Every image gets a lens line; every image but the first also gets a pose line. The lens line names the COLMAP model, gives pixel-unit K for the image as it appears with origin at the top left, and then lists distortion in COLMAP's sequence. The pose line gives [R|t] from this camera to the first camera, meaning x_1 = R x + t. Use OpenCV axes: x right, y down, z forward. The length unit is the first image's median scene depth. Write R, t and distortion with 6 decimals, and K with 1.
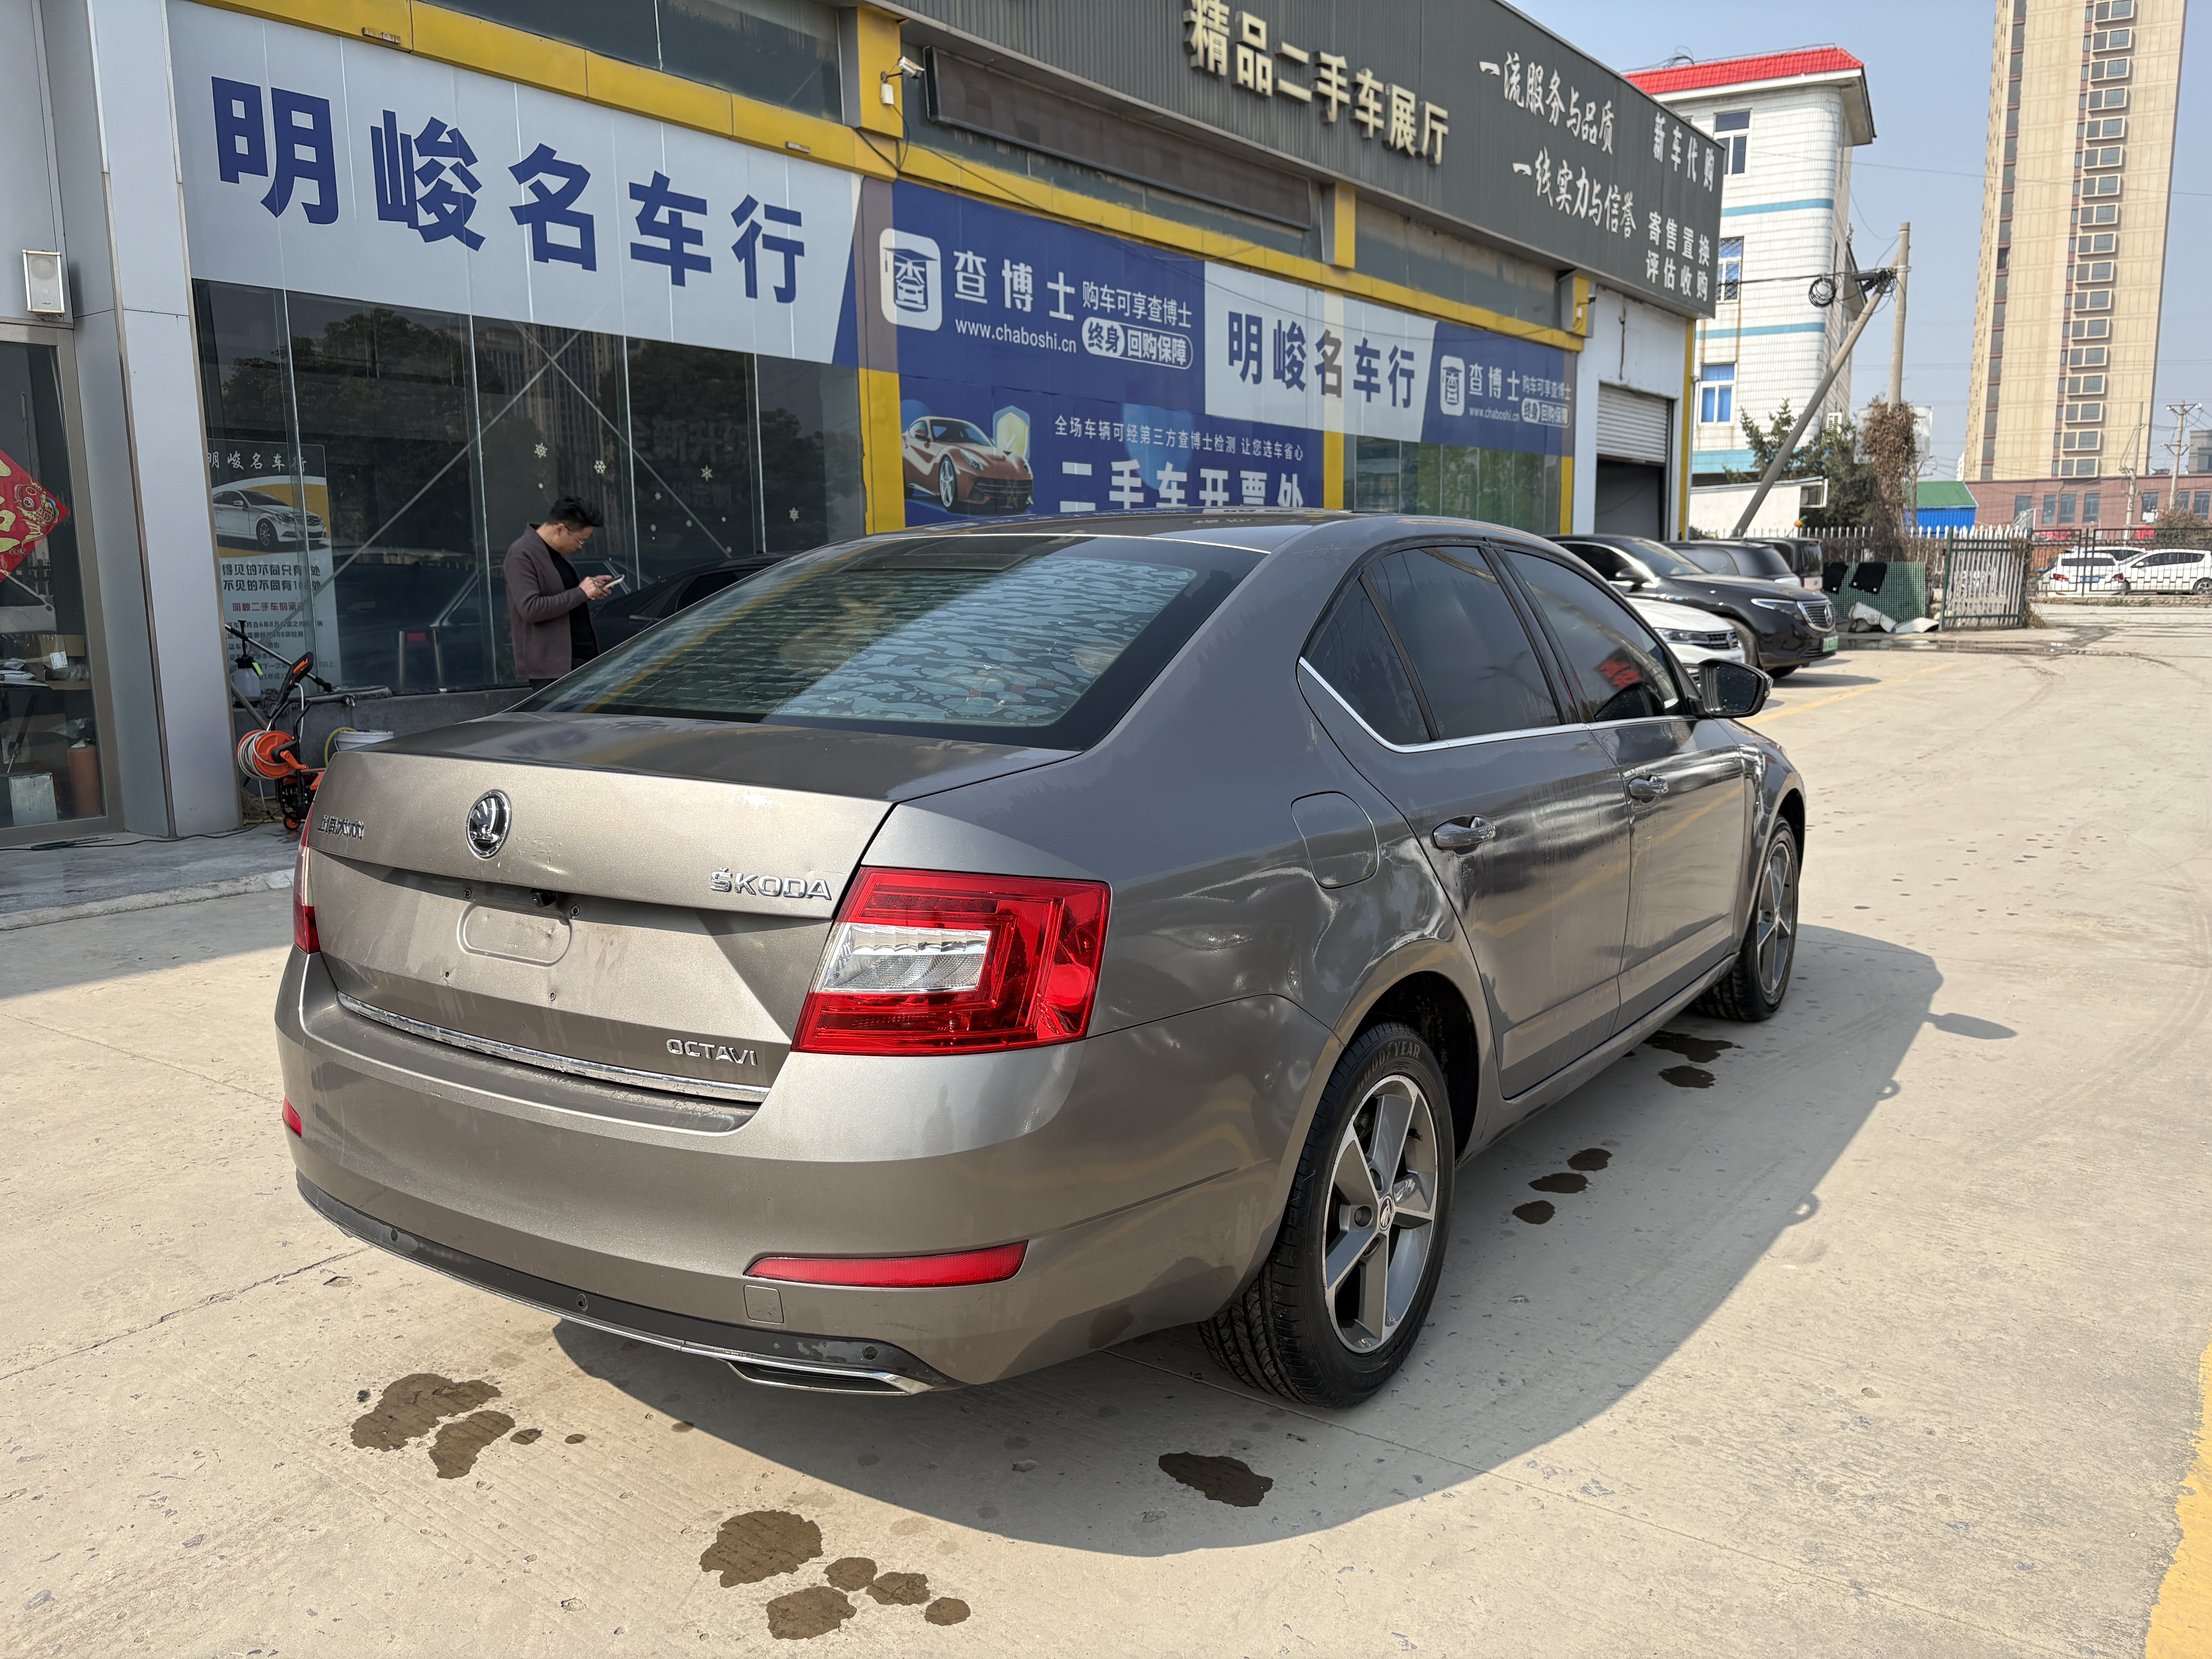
lens RADIAL K [[1682.0, 0, 1098.7], [0, 1682.0, 830.2], [0, 0, 1]] dist [0.030028, -0.030566]
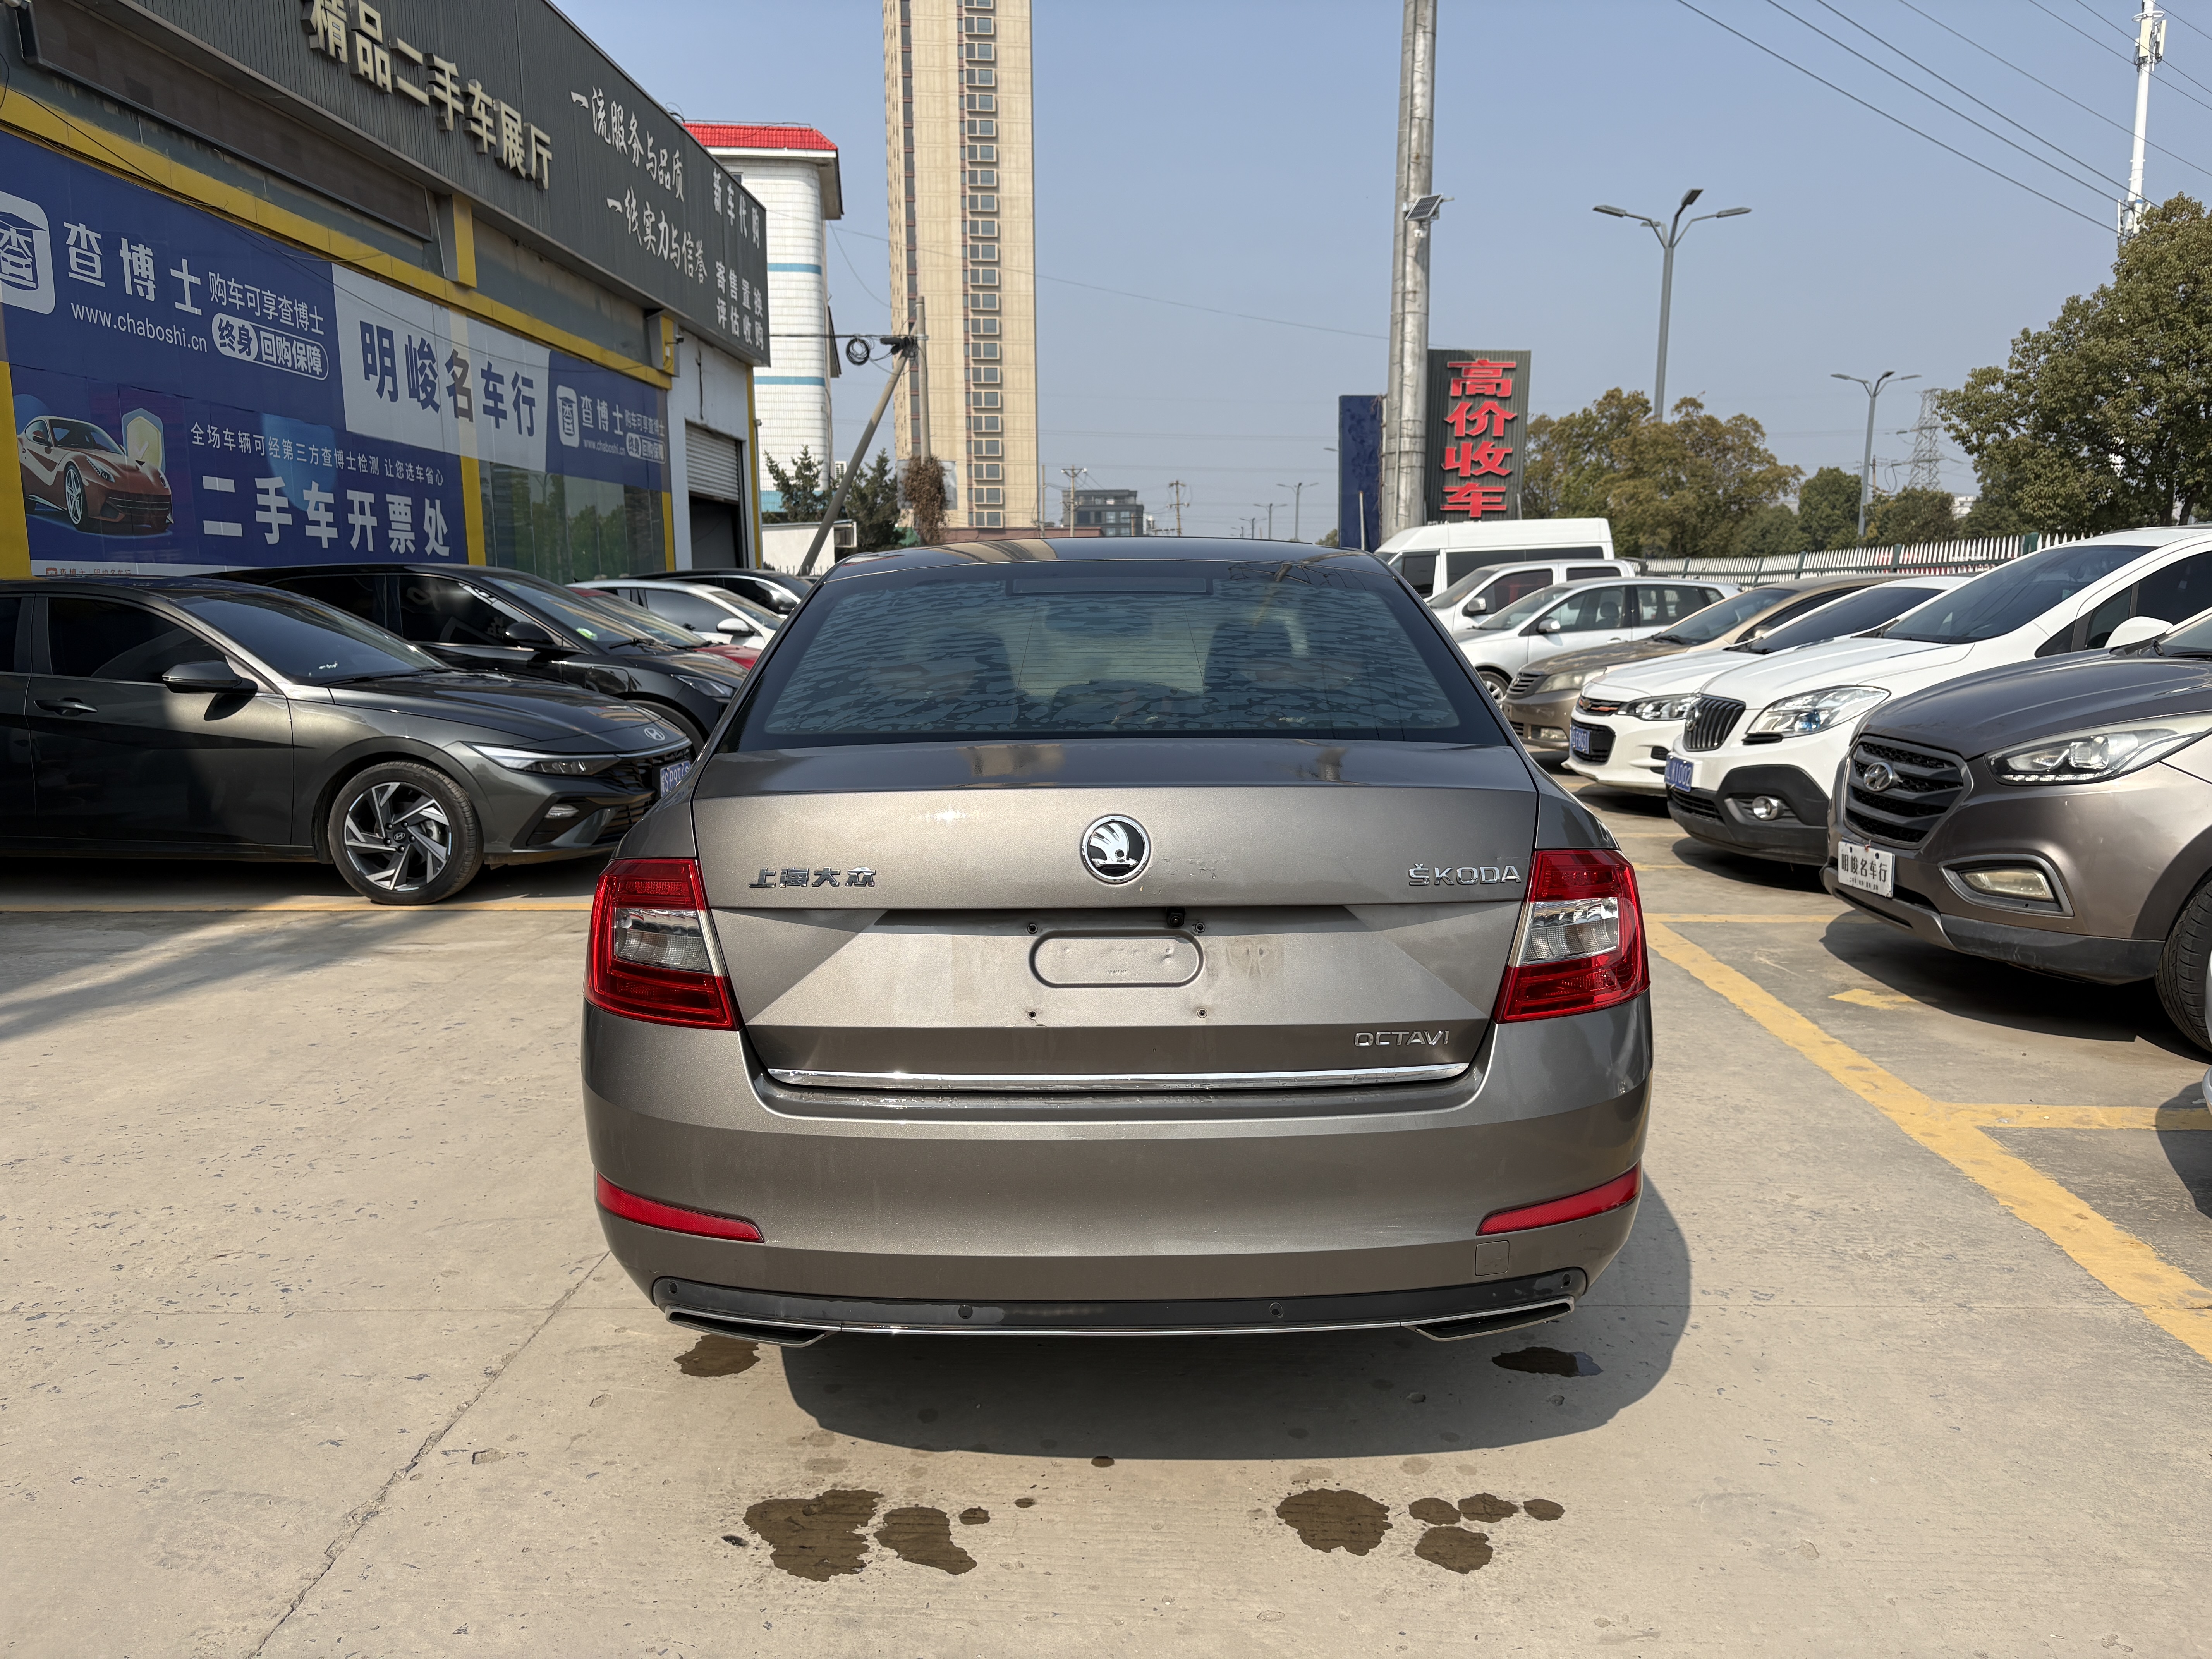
lens RADIAL K [[1682.0, 0, 1089.6], [0, 1682.0, 835.7], [0, 0, 1]] dist [0.030028, -0.030566]
pose [[0.829977, -0.077035, 0.552453, -0.116221], [0.086493, 0.996212, 0.008971, -0.002747], [-0.551051, 0.040338, 0.833496, 0.026141]]
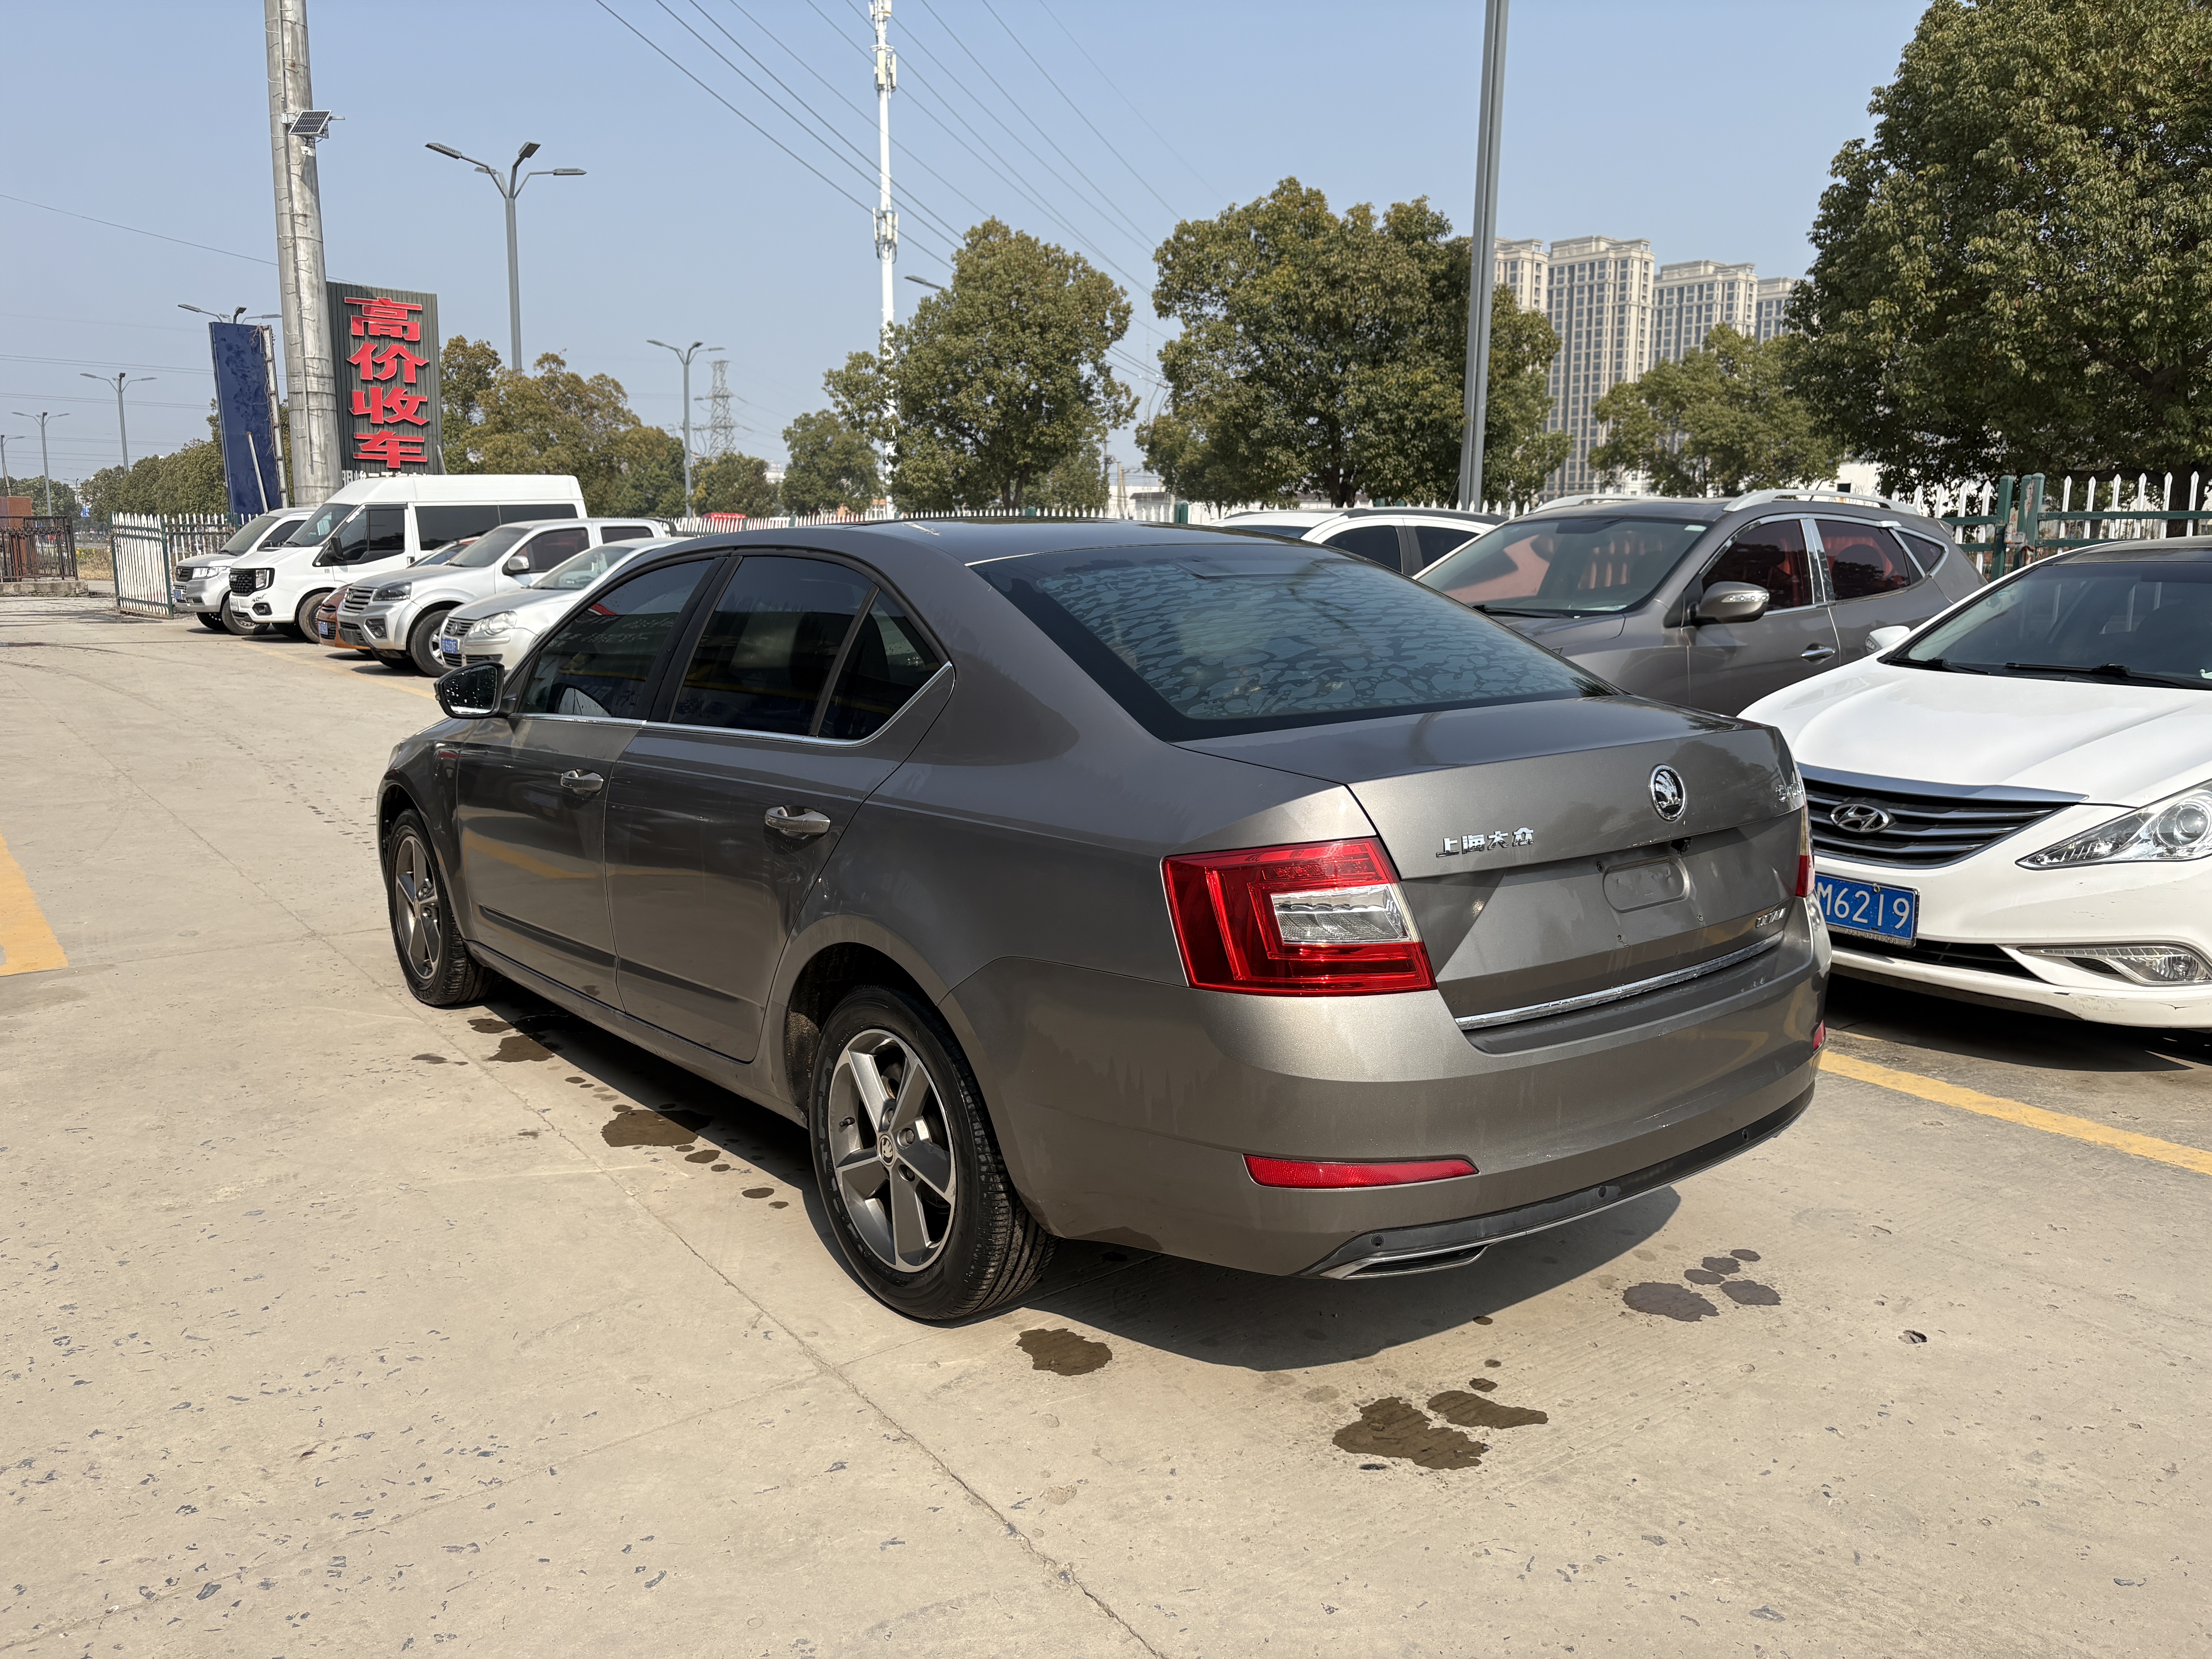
lens RADIAL K [[1682.0, 0, 1101.1], [0, 1682.0, 846.0], [0, 0, 1]] dist [0.030028, -0.030566]
pose [[0.297690, -0.160214, 0.941123, -0.206284], [0.144738, 0.981996, 0.121390, -0.021776], [-0.943627, 0.100080, 0.315519, 0.128949]]
